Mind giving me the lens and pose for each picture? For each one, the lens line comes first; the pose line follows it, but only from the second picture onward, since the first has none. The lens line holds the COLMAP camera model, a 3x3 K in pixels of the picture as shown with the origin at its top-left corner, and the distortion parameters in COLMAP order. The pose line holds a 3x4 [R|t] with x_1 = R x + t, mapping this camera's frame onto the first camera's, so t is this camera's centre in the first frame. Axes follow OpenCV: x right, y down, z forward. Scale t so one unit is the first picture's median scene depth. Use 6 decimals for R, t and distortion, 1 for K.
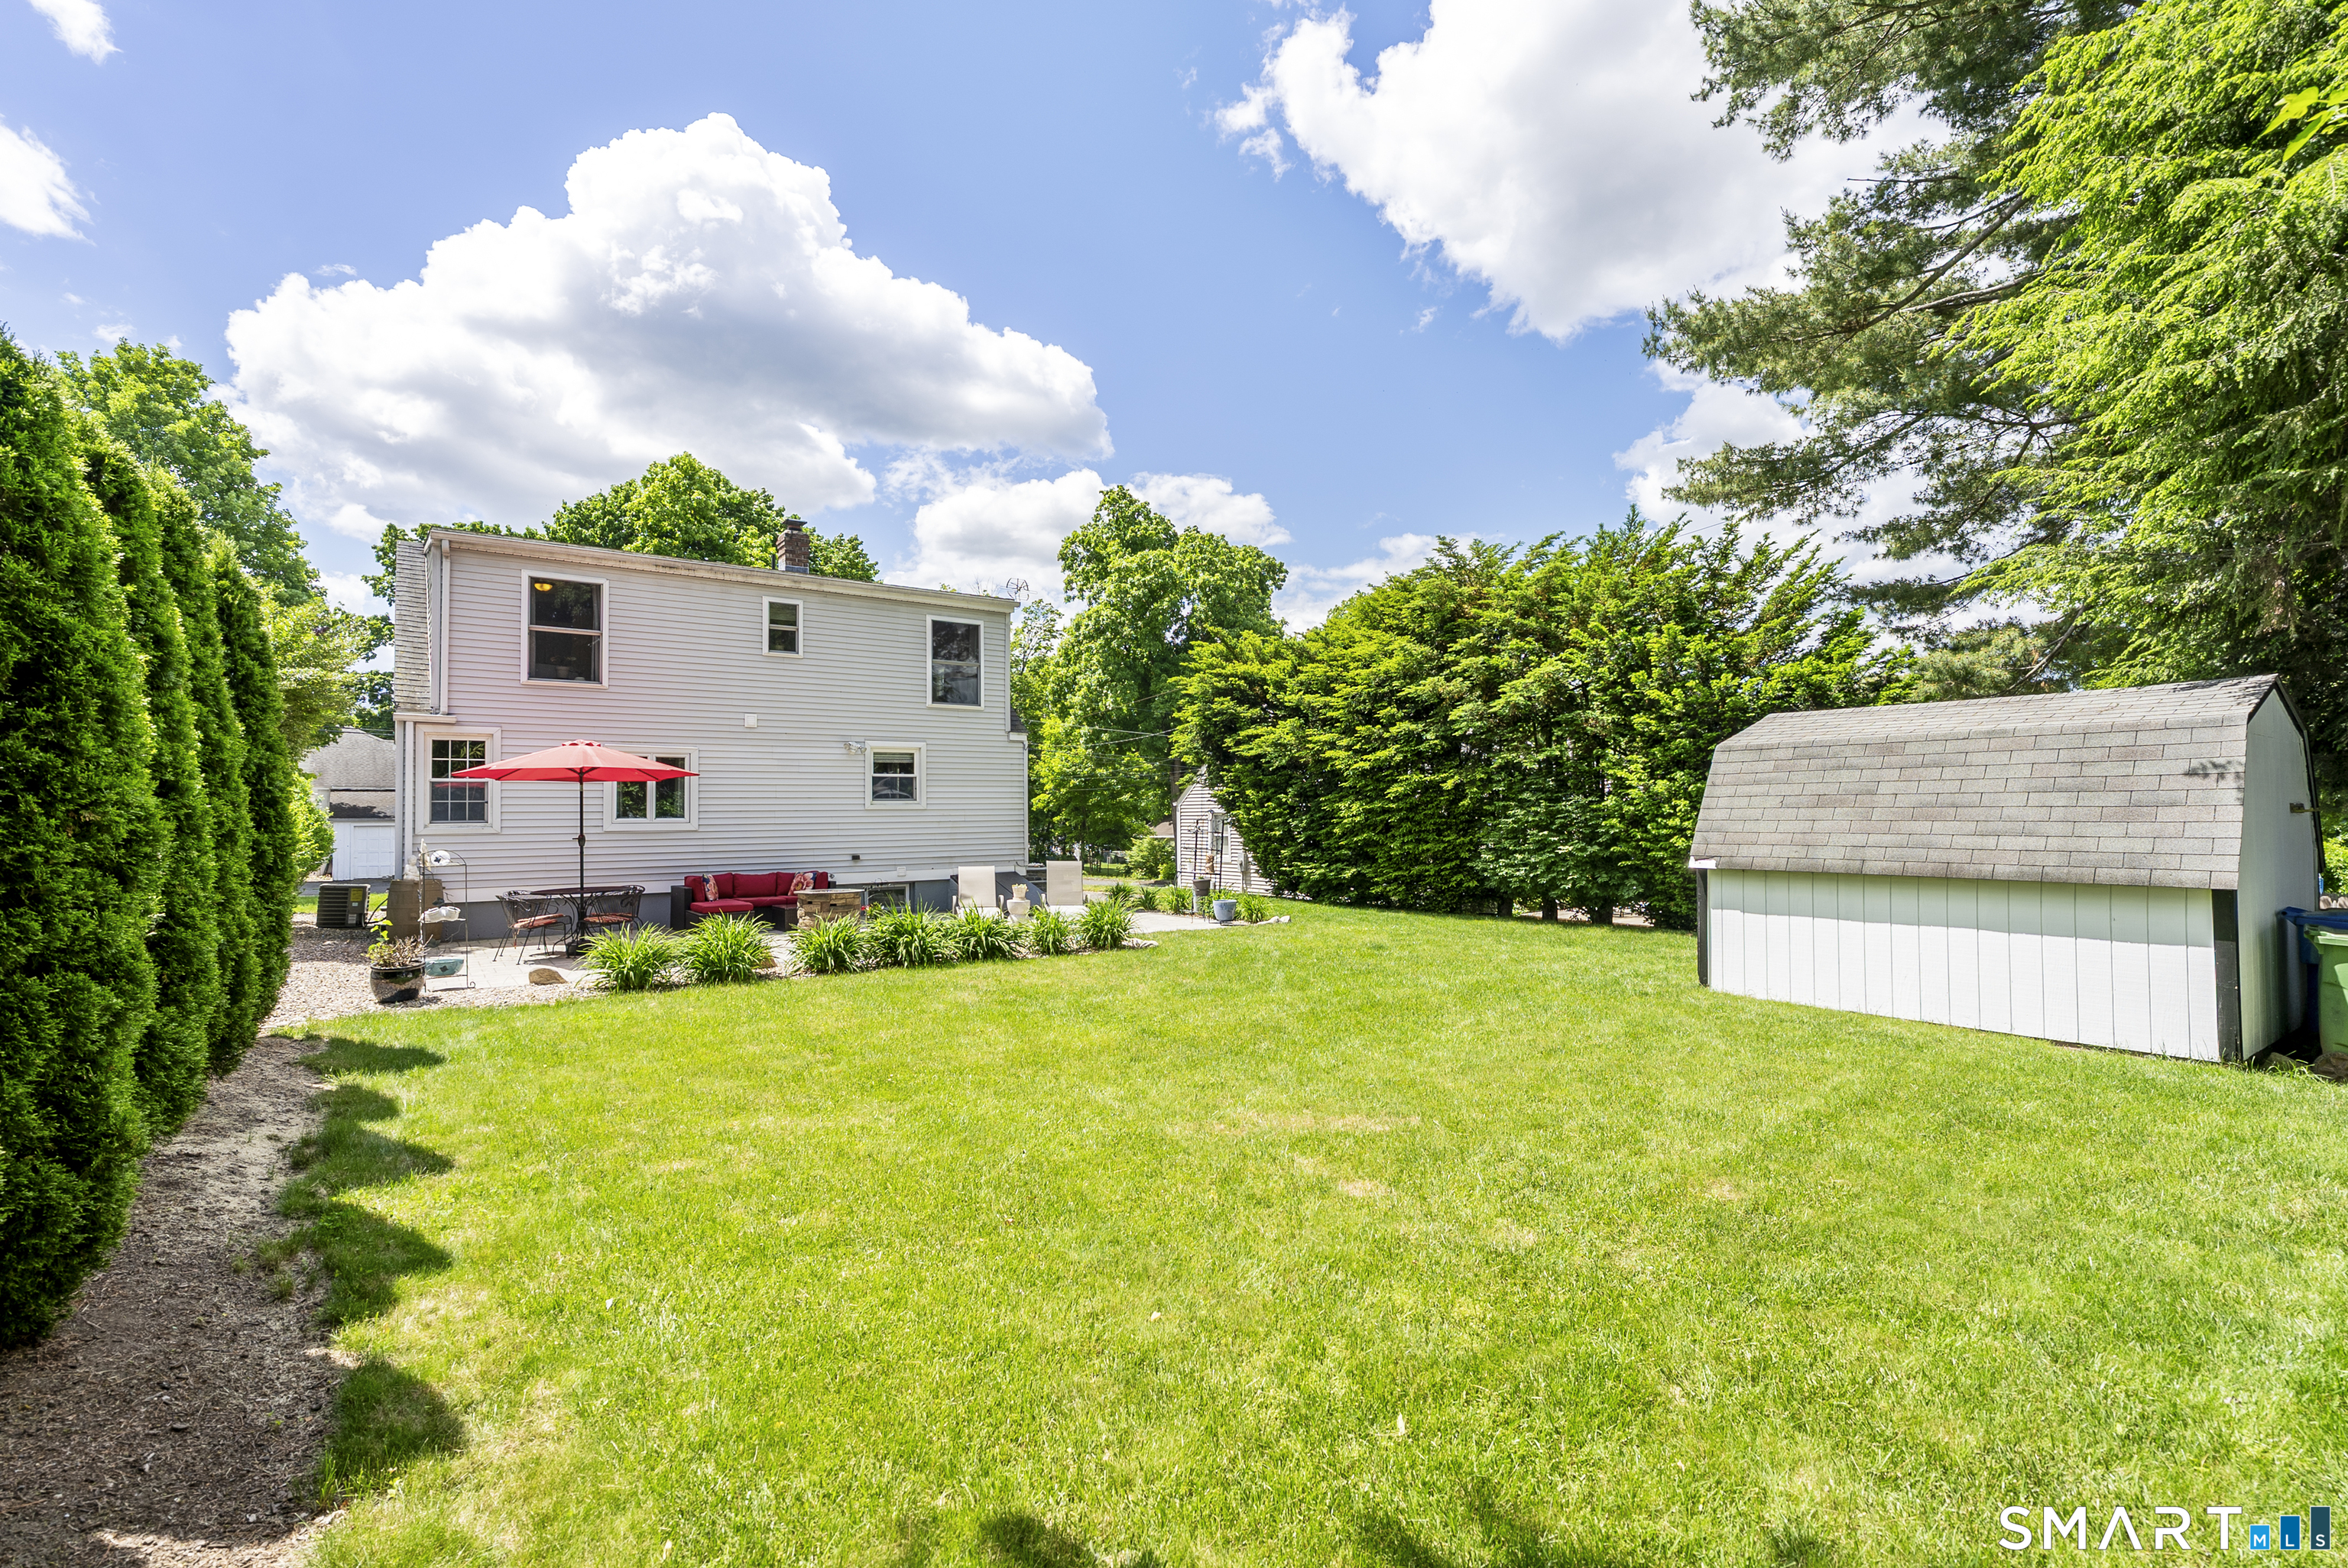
lens RADIAL K [[1064.1, 0, 1168.3], [0, 1064.1, 777.9], [0, 0, 1]] dist [-0.007427, 0.002638]
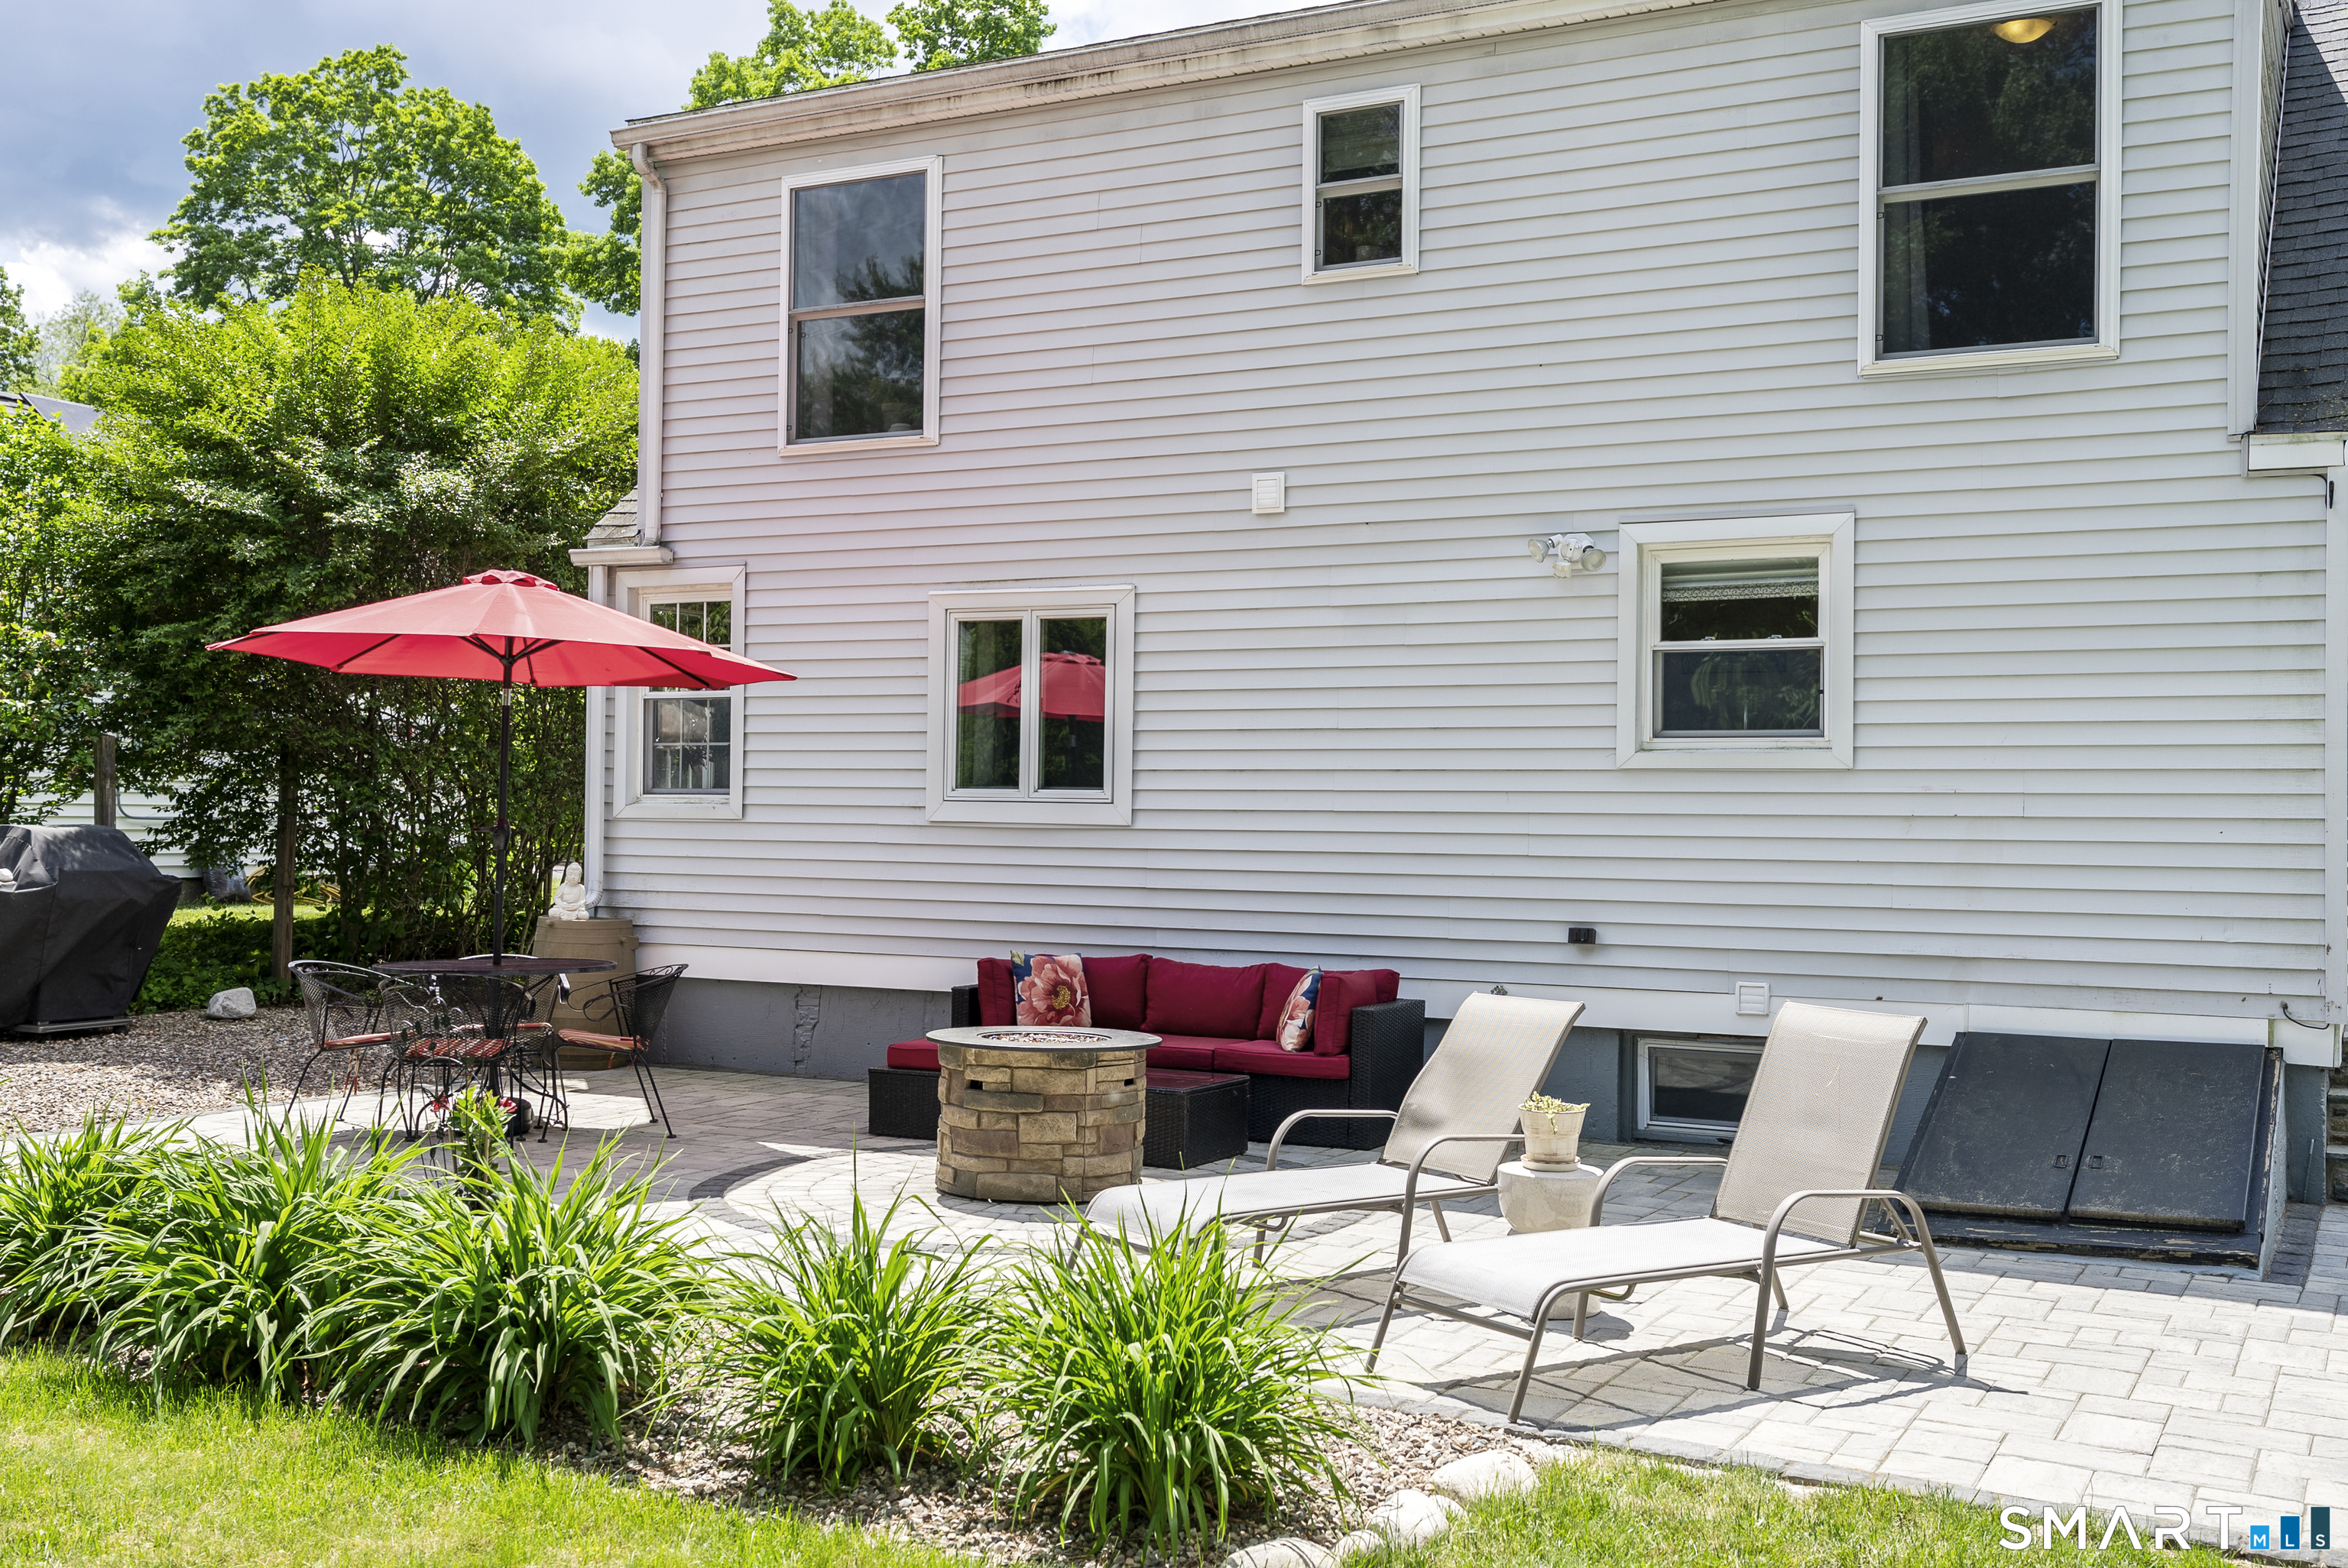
lens RADIAL K [[2332.6, 0, 1154.2], [0, 2332.6, 779.9], [0, 0, 1]] dist [0.000838, 0.000000]
pose [[0.430780, 0.003222, -0.902451, 0.248818], [0.014741, 0.999835, 0.010606, 0.026995], [0.902337, -0.017872, 0.430662, 0.691786]]
